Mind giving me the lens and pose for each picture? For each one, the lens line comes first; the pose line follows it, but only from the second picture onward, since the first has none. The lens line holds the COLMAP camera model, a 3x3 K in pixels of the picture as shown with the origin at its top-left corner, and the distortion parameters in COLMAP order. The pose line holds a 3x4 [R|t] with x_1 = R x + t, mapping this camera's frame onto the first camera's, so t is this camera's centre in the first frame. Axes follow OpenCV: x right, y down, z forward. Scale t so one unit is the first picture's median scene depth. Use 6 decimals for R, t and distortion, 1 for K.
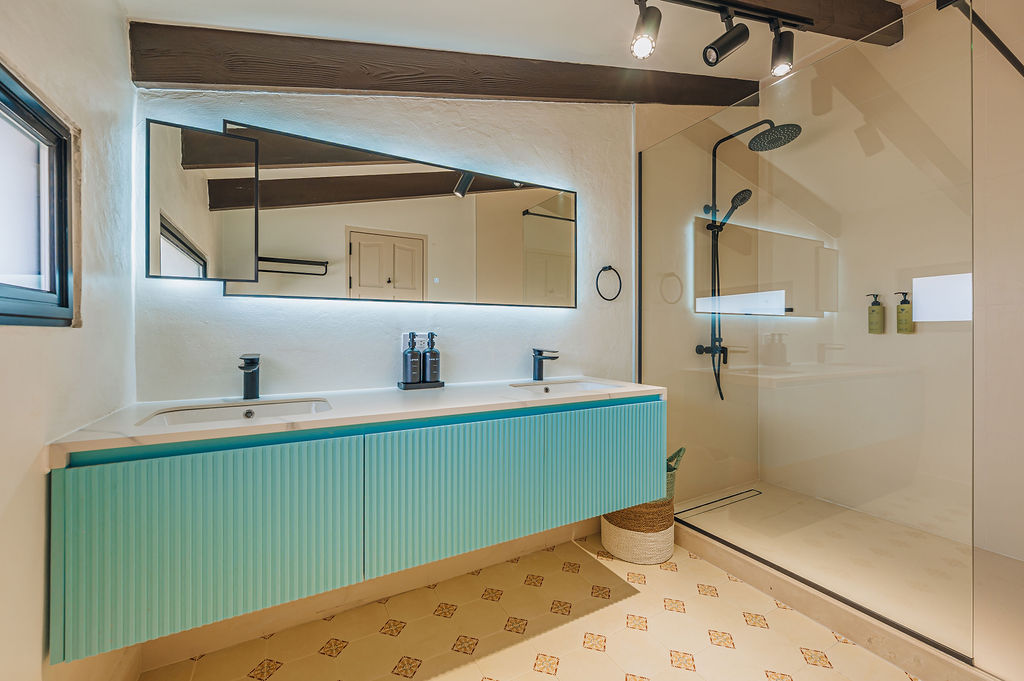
lens RADIAL K [[414.2, 0, 511.5], [0, 414.2, 332.8], [0, 0, 1]] dist [0.000101, -0.000530]
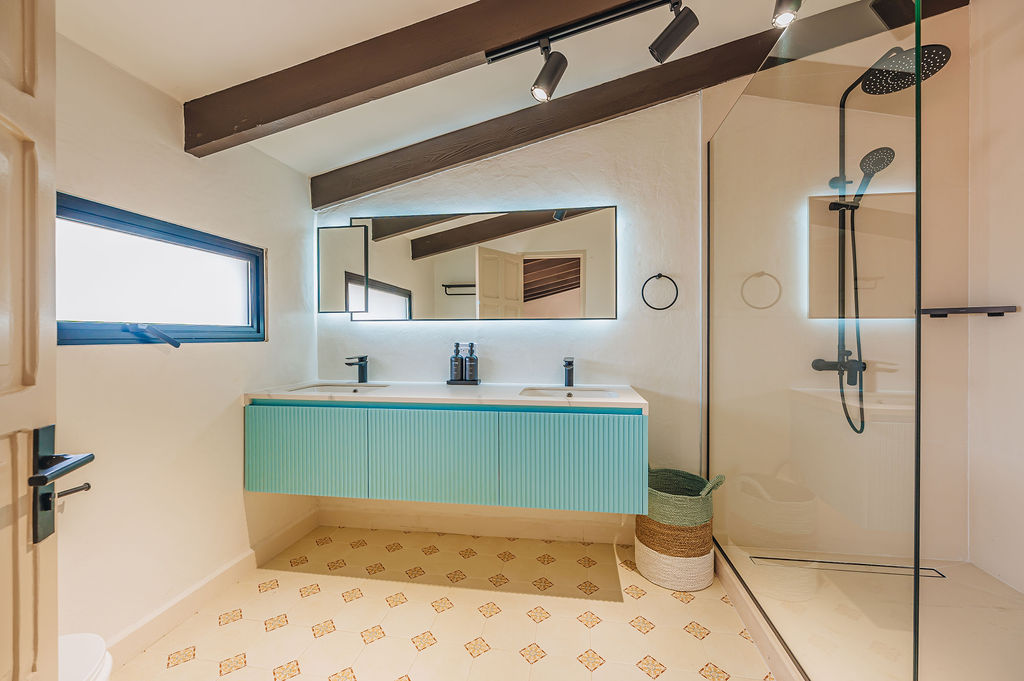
lens RADIAL K [[410.0, 0, 513.1], [0, 410.0, 337.2], [0, 0, 1]] dist [0.000985, -0.000010]
pose [[0.797124, 0.002776, -0.603809, 0.694237], [0.001908, 0.999973, 0.007117, -0.027531], [0.603812, -0.006825, 0.797097, 0.044783]]
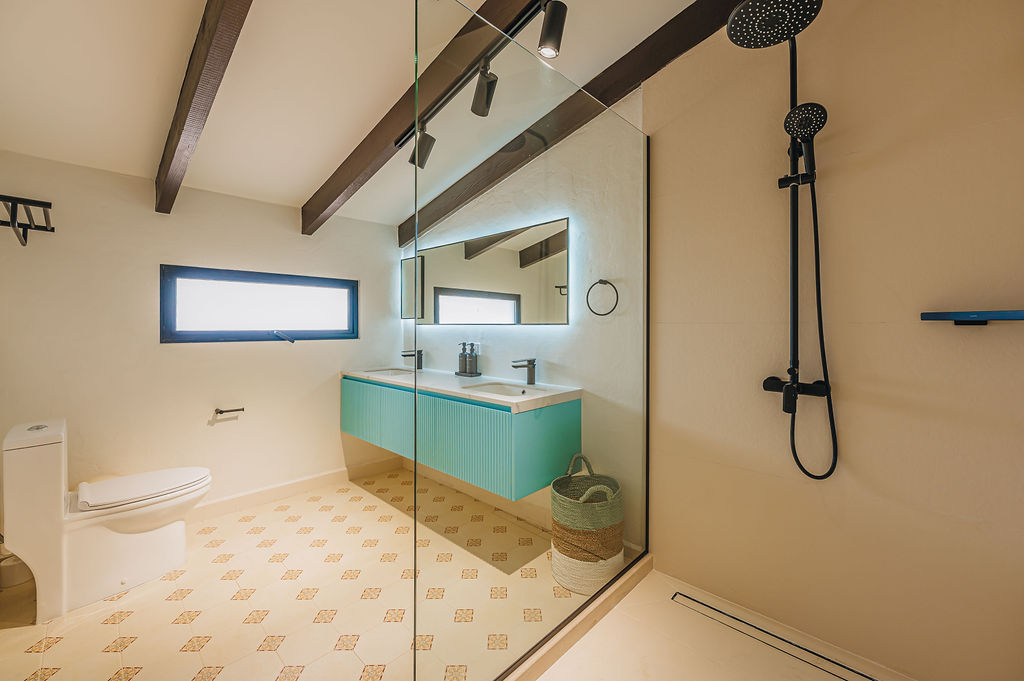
lens RADIAL K [[412.9, 0, 506.3], [0, 412.9, 325.4], [0, 0, 1]] dist [-0.000431, -0.000033]
pose [[0.289344, 0.001519, -0.957224, 1.402600], [-0.000437, 0.999999, 0.001454, -0.072187], [0.957225, -0.000002, 0.289344, 0.656103]]
